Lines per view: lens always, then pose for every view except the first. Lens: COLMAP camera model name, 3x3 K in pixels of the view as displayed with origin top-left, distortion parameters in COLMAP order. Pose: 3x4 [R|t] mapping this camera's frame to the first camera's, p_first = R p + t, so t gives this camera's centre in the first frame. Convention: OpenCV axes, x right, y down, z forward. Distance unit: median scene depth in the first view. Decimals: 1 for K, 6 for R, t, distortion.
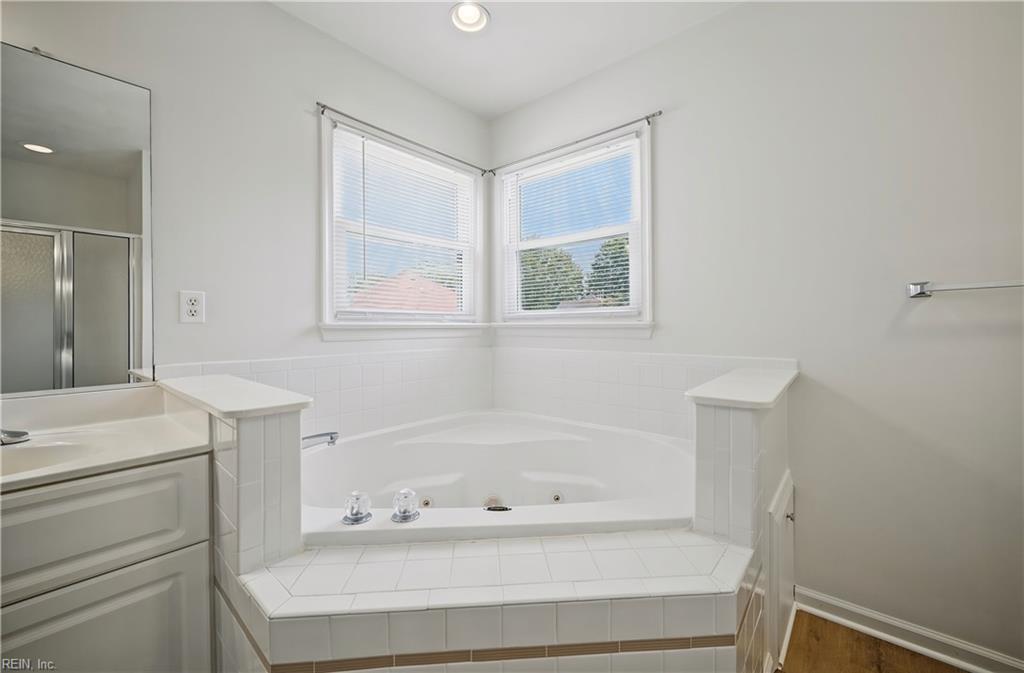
lens RADIAL K [[408.1, 0, 512.4], [0, 408.1, 326.2], [0, 0, 1]] dist [0.000603, 0.000219]
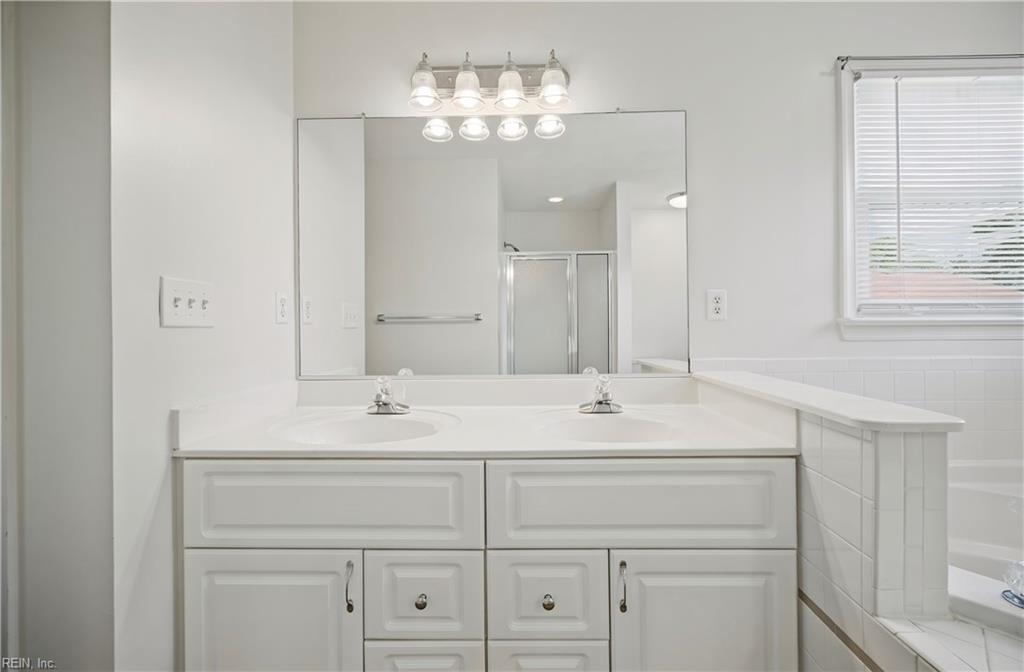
lens RADIAL K [[408.1, 0, 511.7], [0, 408.1, 327.7], [0, 0, 1]] dist [0.000603, 0.000219]
pose [[0.640413, 0.002153, -0.768027, -0.249347], [0.004701, 0.999966, 0.006723, 0.001463], [0.768016, -0.007917, 0.640382, -0.058821]]
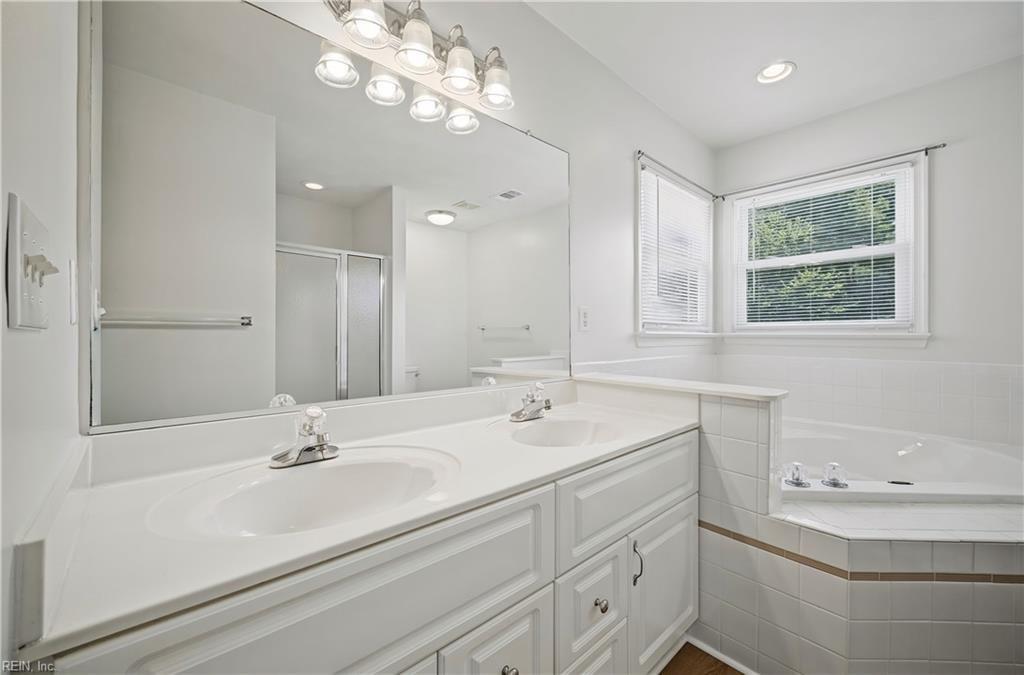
lens RADIAL K [[408.1, 0, 508.4], [0, 408.1, 335.3], [0, 0, 1]] dist [0.000603, 0.000219]
pose [[0.993486, 0.009338, -0.113570, -0.689393], [-0.009151, 0.999956, 0.002170, 0.002380], [0.113585, -0.001117, 0.993528, -0.239349]]
